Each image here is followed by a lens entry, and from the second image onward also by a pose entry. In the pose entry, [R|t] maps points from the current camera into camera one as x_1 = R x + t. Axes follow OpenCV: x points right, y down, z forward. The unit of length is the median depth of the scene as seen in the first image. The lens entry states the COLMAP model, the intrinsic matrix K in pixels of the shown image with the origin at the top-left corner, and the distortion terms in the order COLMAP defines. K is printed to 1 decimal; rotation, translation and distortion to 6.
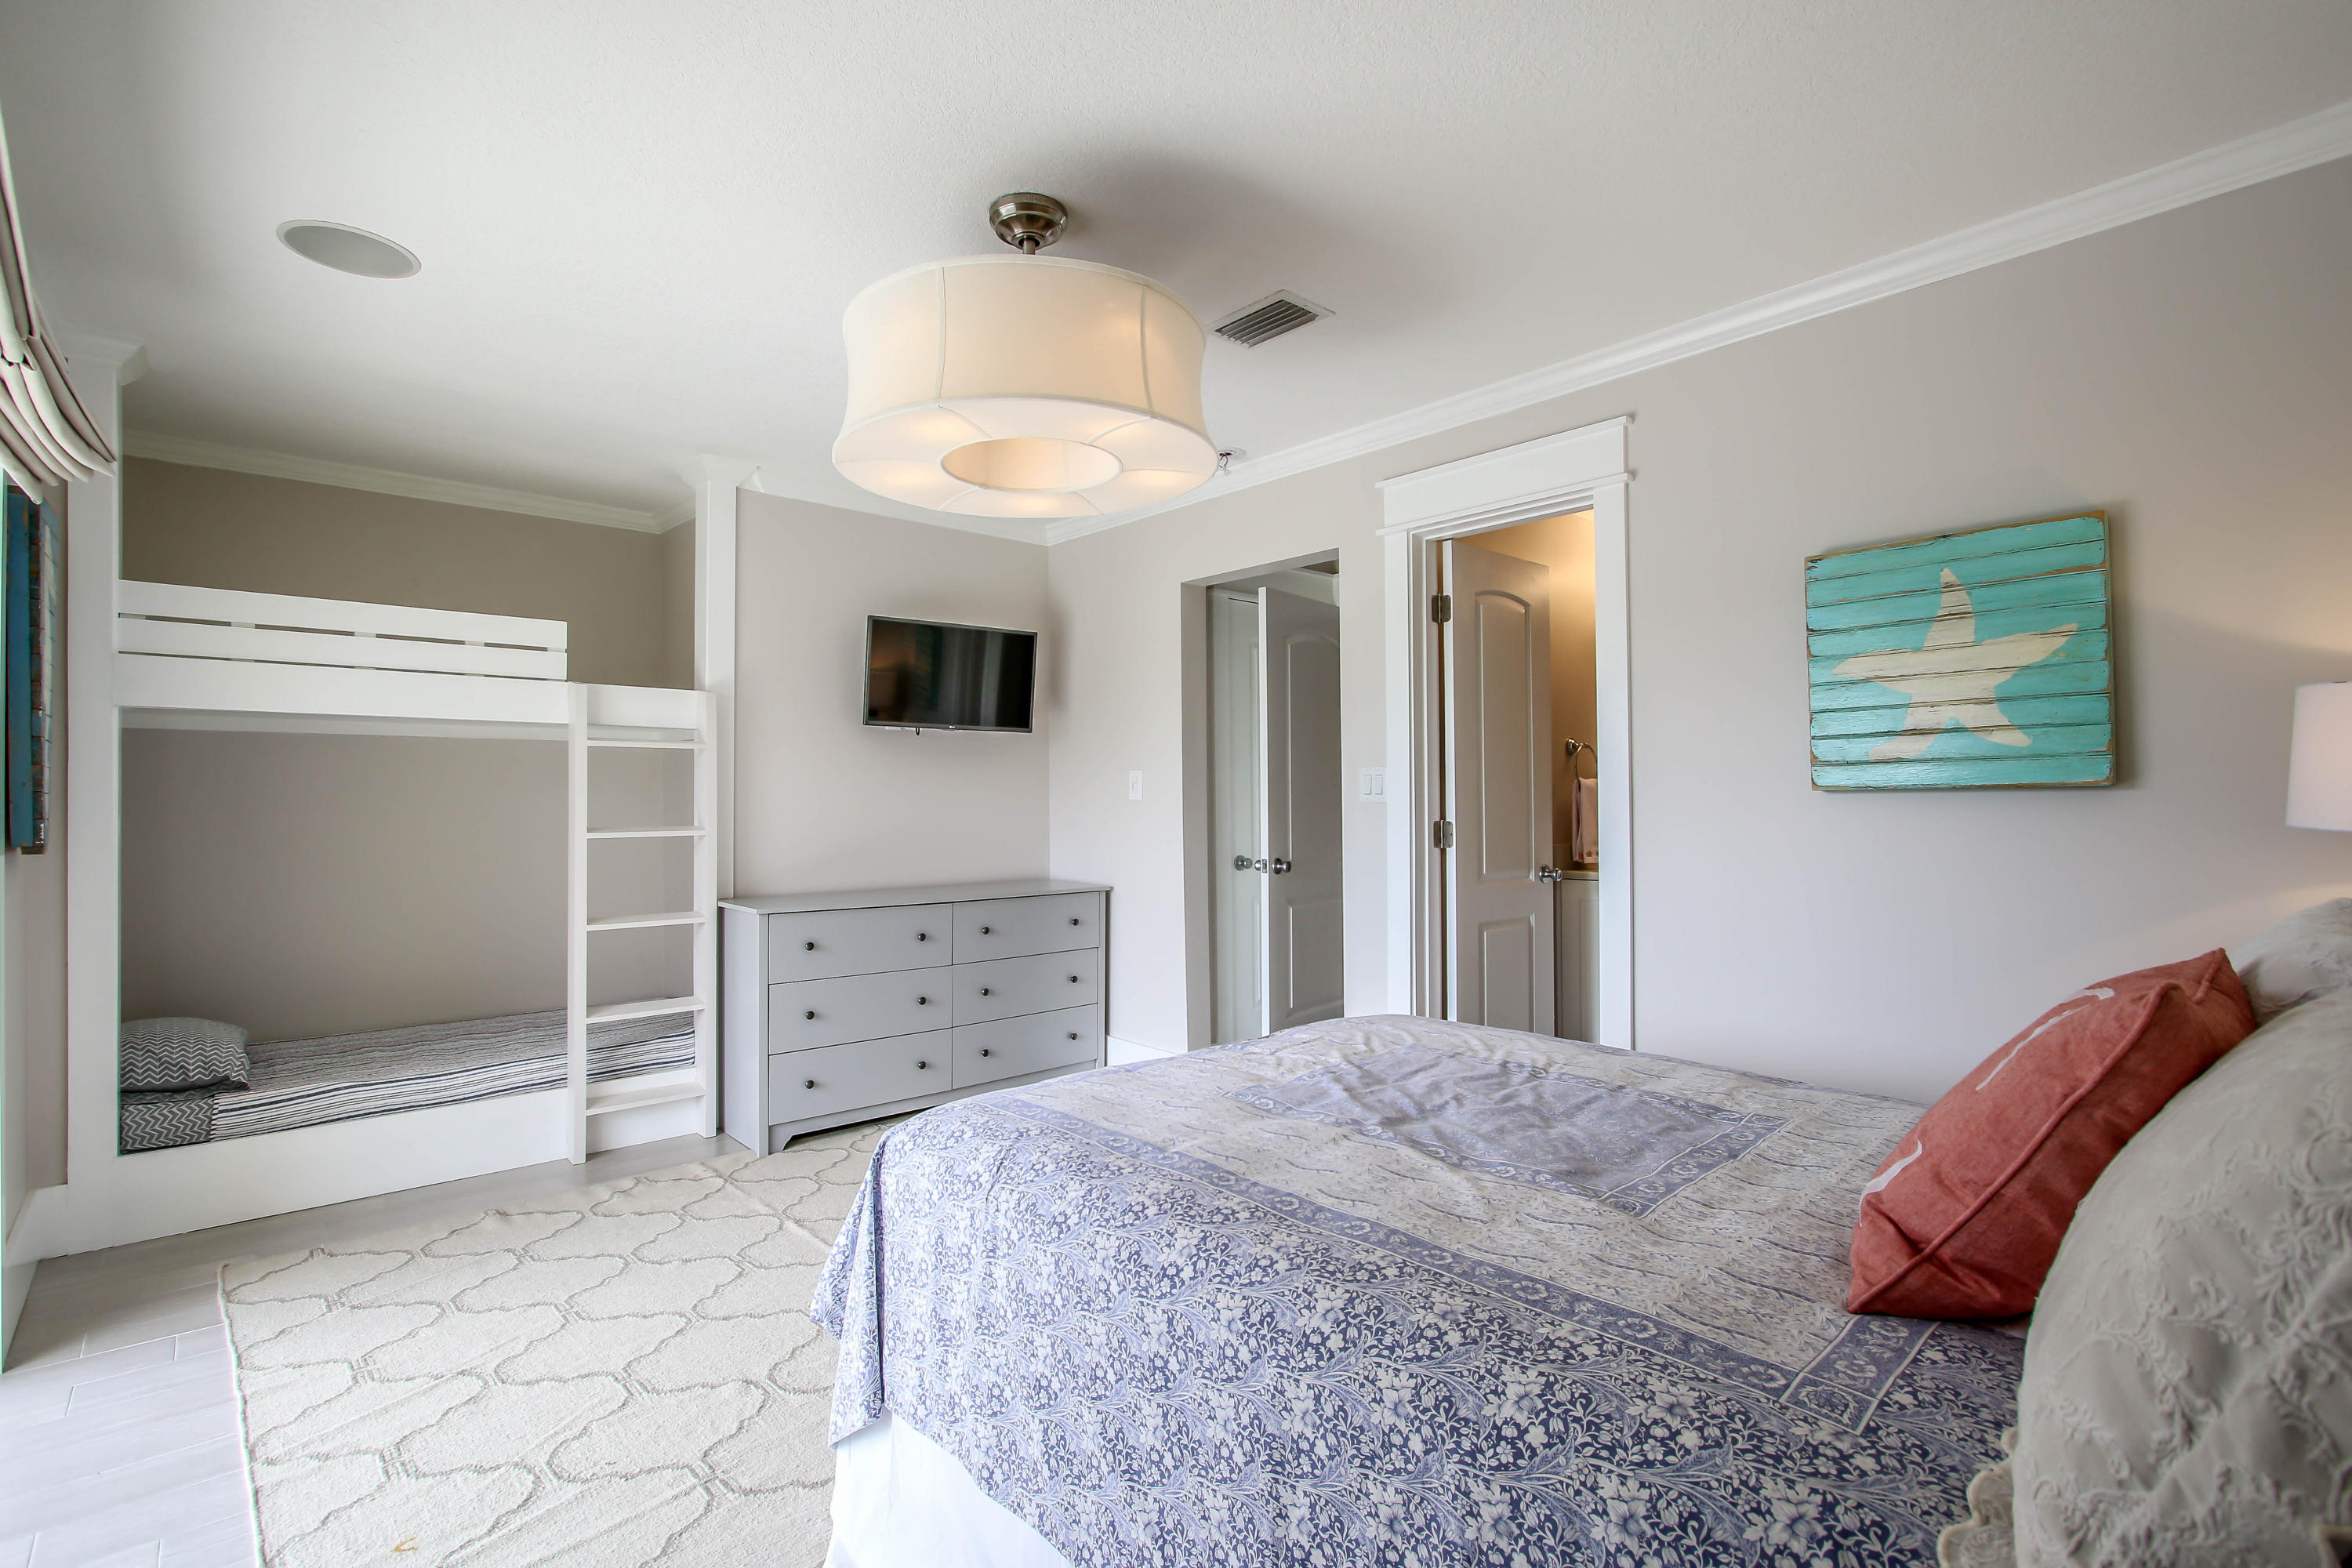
lens RADIAL K [[1075.5, 0, 1174.8], [0, 1075.5, 789.3], [0, 0, 1]] dist [-0.019043, 0.002840]
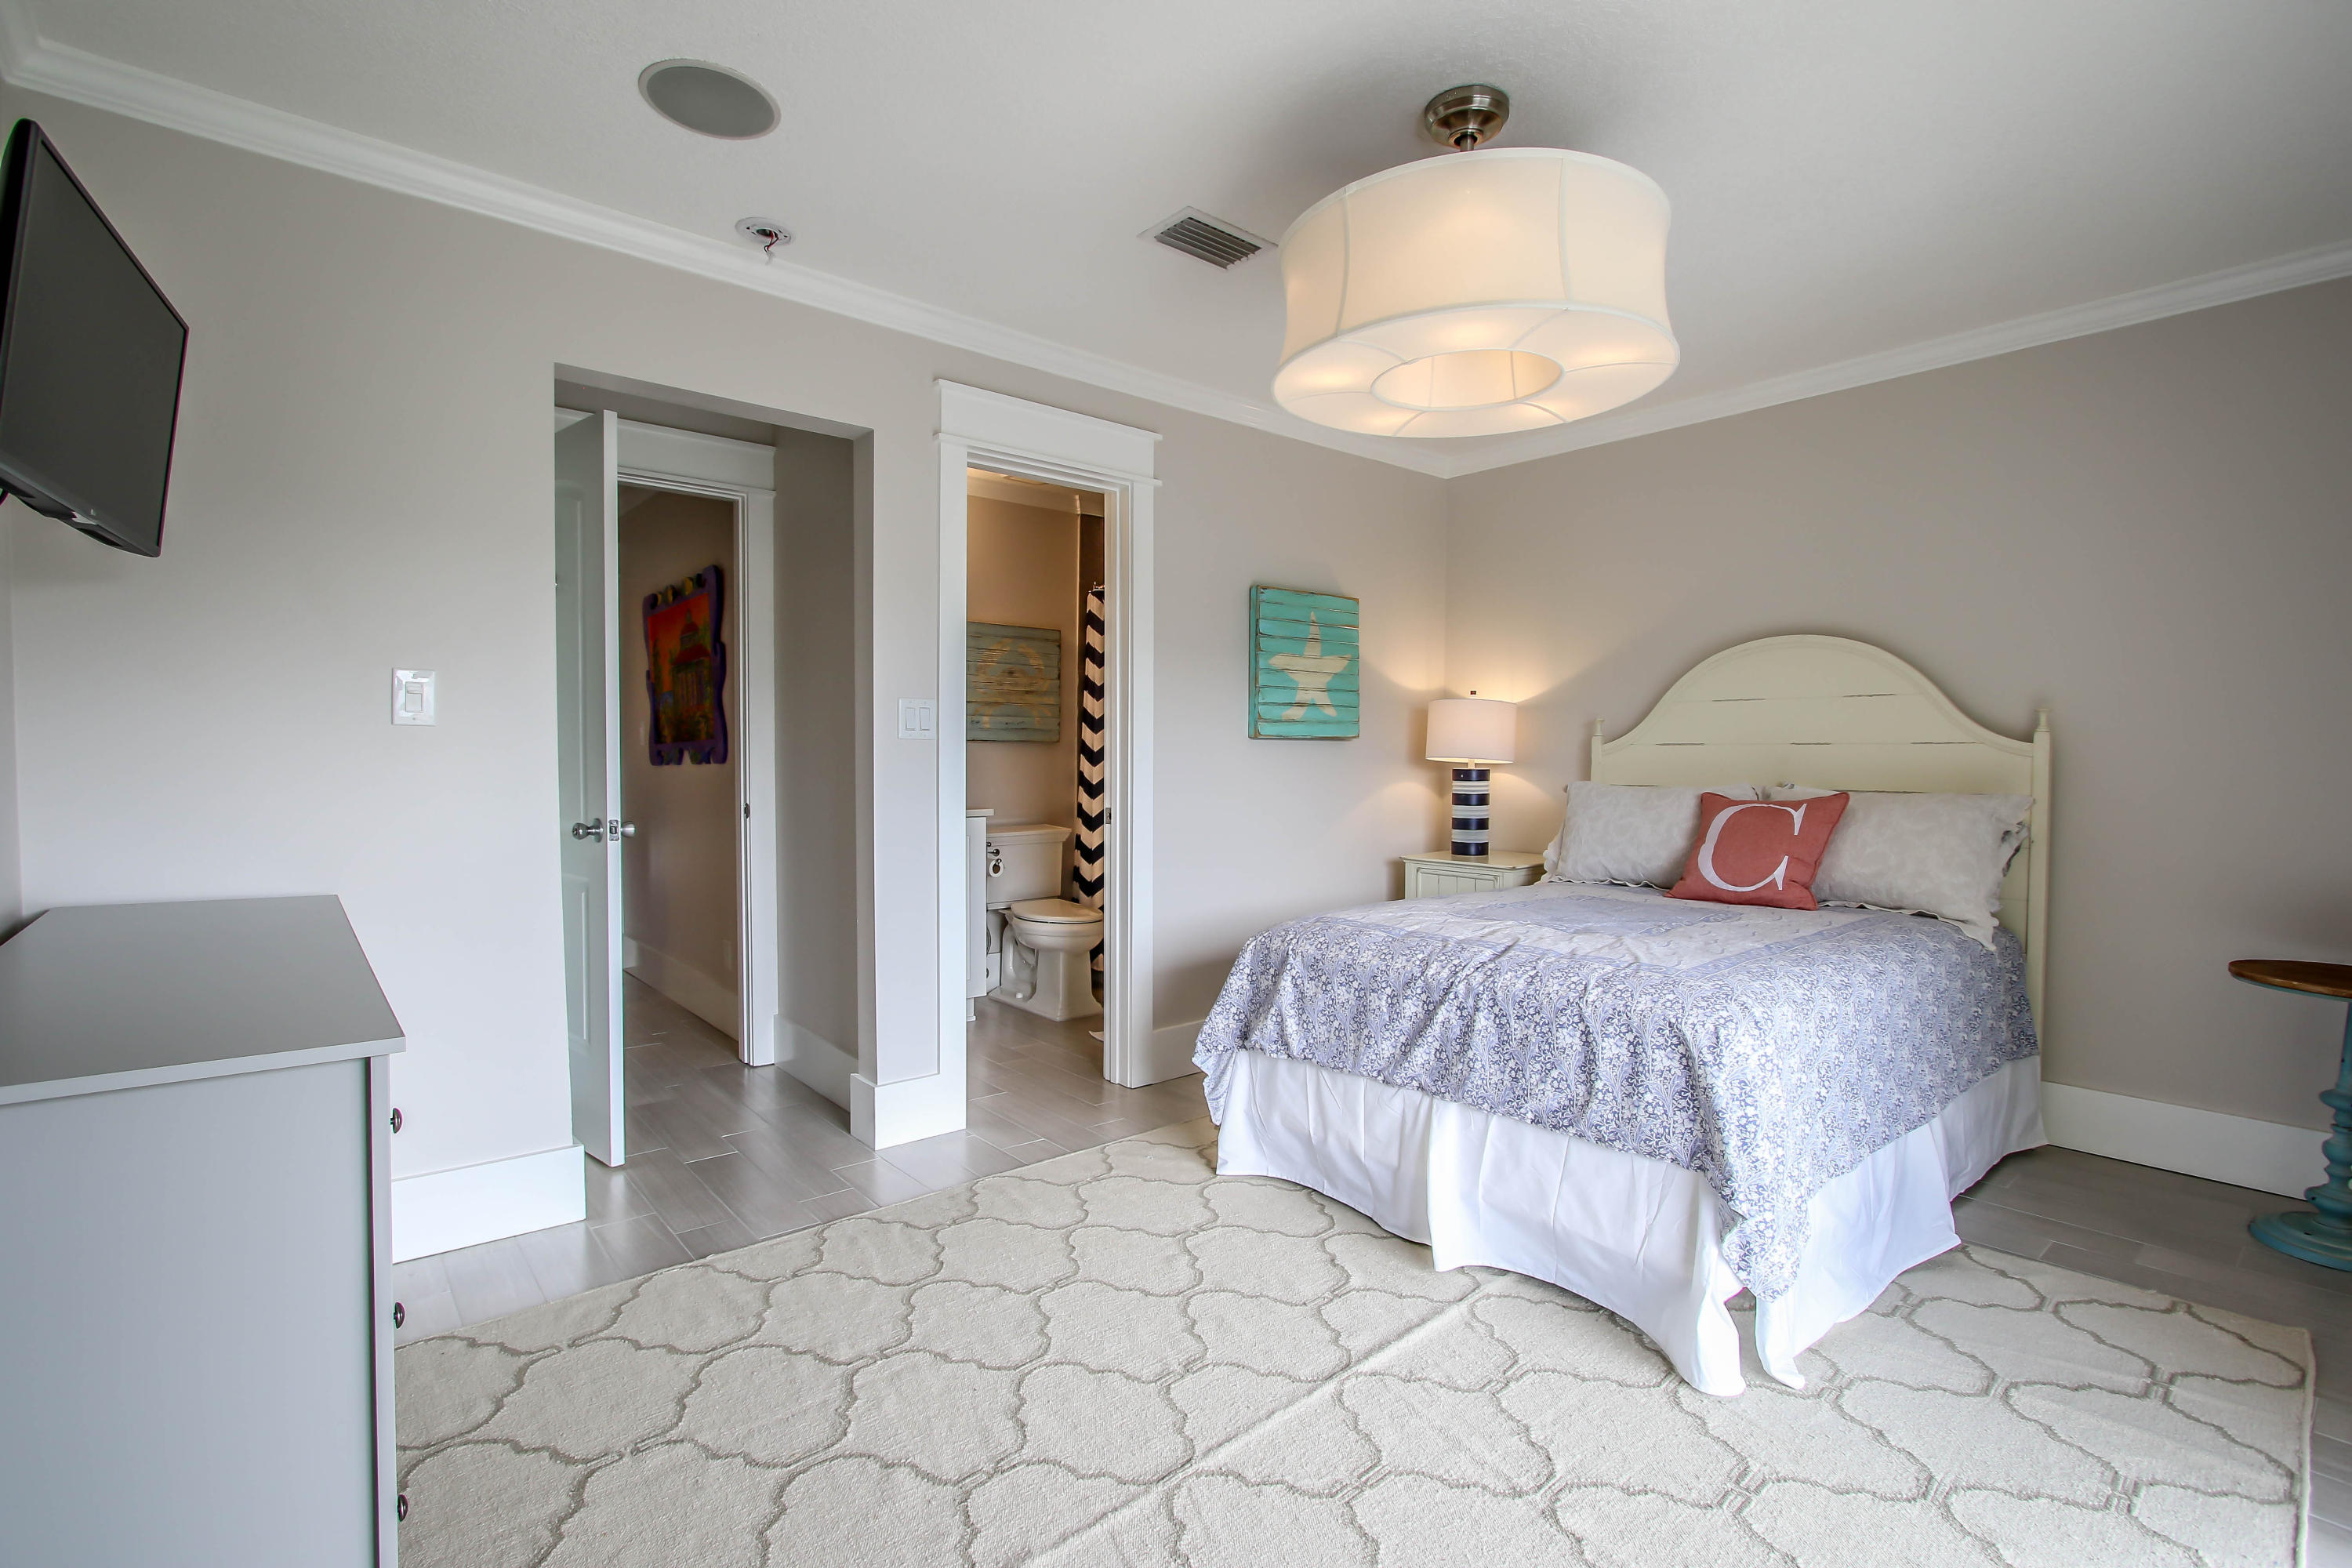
lens RADIAL K [[1075.5, 0, 1174.8], [0, 1075.5, 789.3], [0, 0, 1]] dist [-0.019043, 0.002840]
pose [[0.061022, -0.017556, 0.997982, -1.026912], [-0.021313, 0.999594, 0.018888, 0.053115], [-0.997909, -0.022423, 0.060623, 1.092837]]
